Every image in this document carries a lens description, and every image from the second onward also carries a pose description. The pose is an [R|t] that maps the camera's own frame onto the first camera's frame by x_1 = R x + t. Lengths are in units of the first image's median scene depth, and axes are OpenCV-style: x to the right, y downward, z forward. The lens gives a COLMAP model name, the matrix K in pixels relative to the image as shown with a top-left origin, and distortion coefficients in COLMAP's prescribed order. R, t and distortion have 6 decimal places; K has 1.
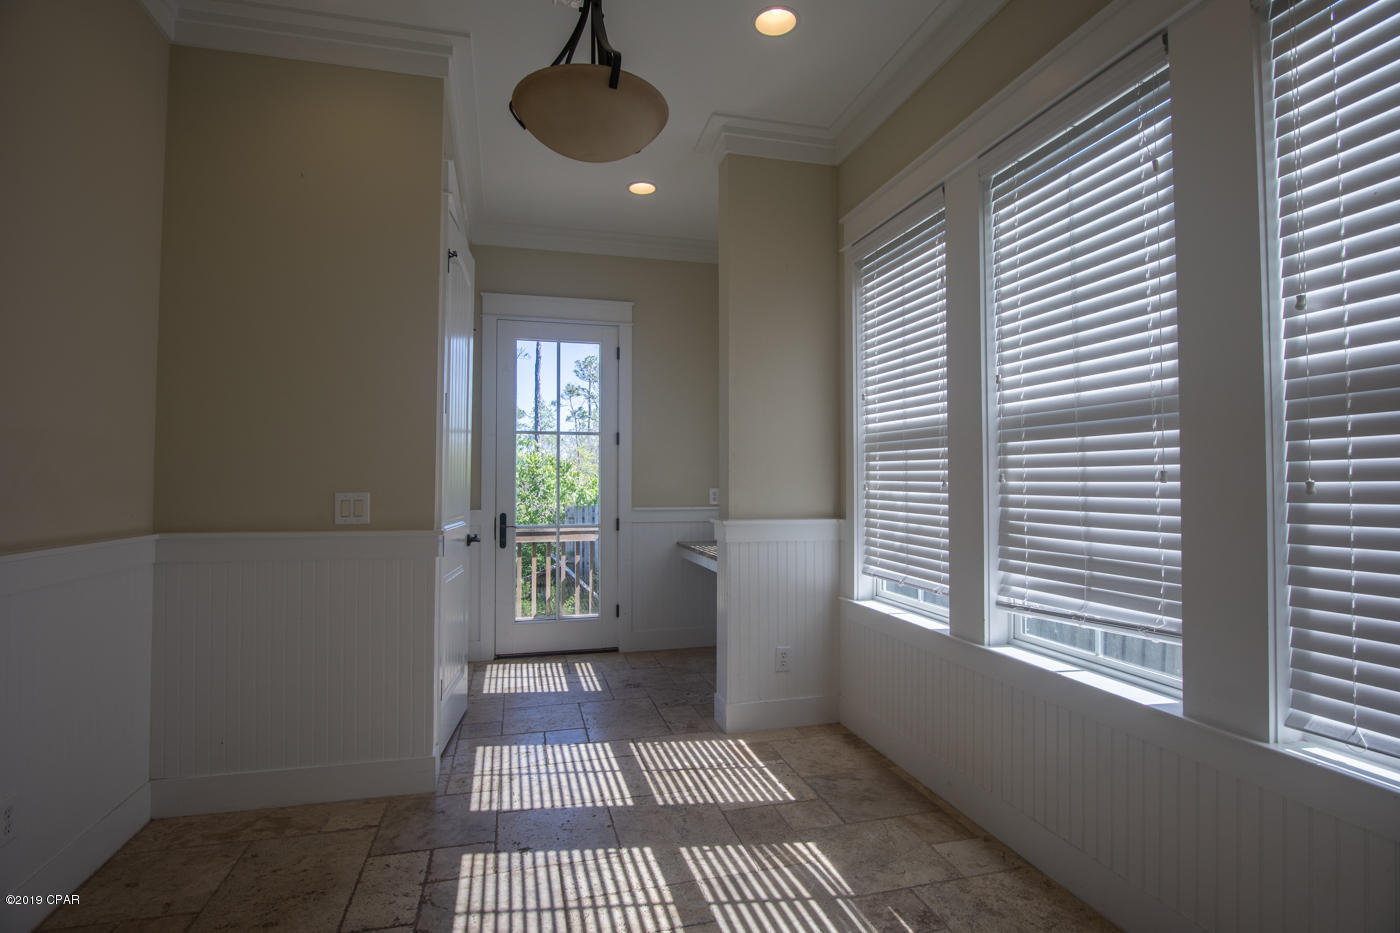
lens RADIAL K [[677.8, 0, 707.1], [0, 677.8, 465.9], [0, 0, 1]] dist [-0.021816, 0.000493]
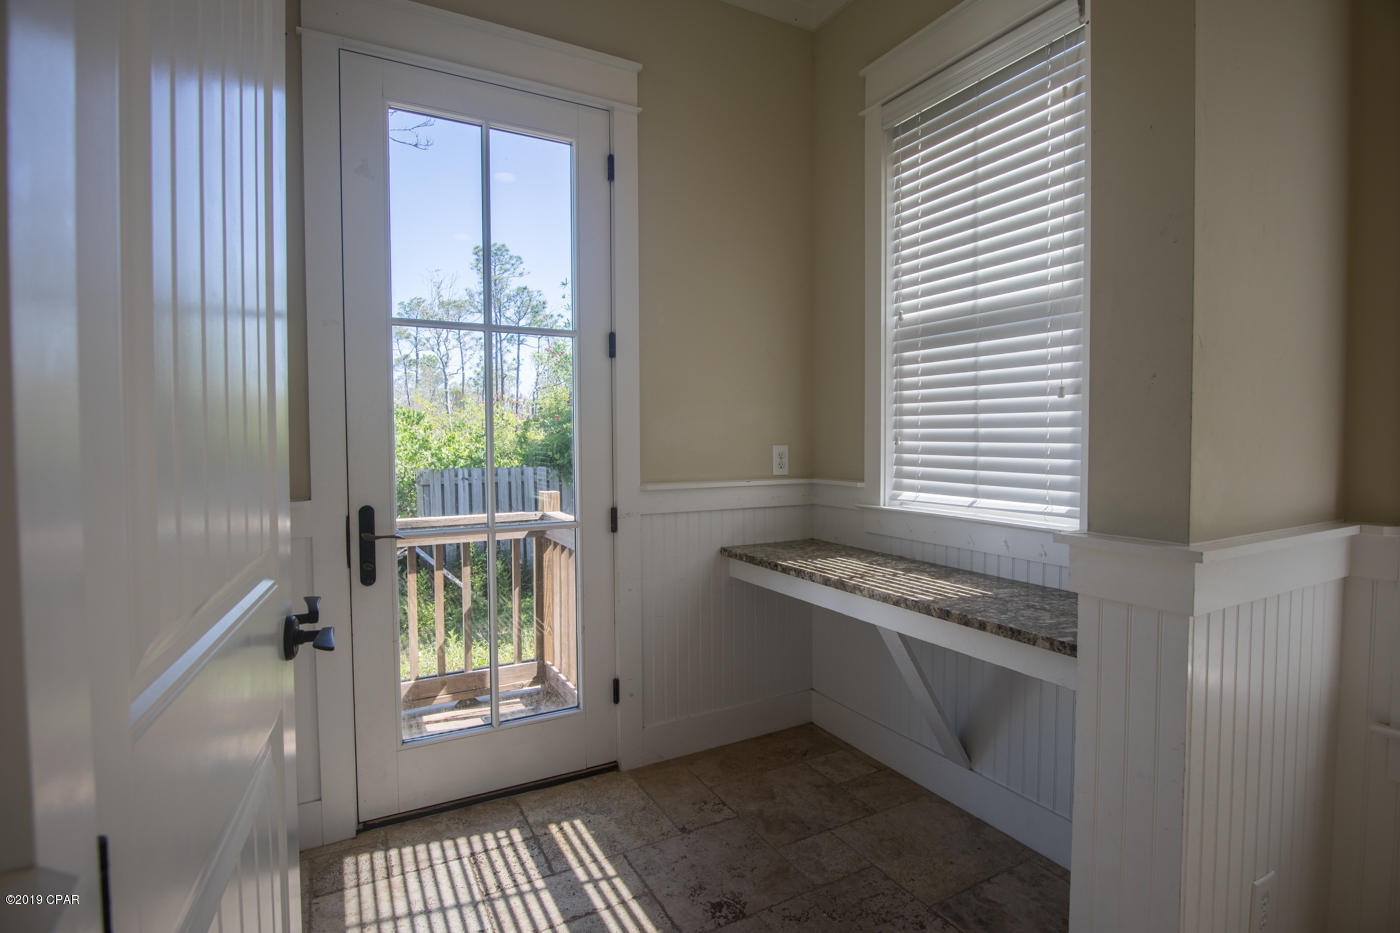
lens RADIAL K [[677.8, 0, 696.6], [0, 677.8, 465.0], [0, 0, 1]] dist [-0.021816, 0.000493]
pose [[0.974718, -0.013998, 0.223000, -0.329272], [-0.000460, 0.997908, 0.064652, 0.025739], [-0.223438, -0.063120, 0.972672, 0.914416]]
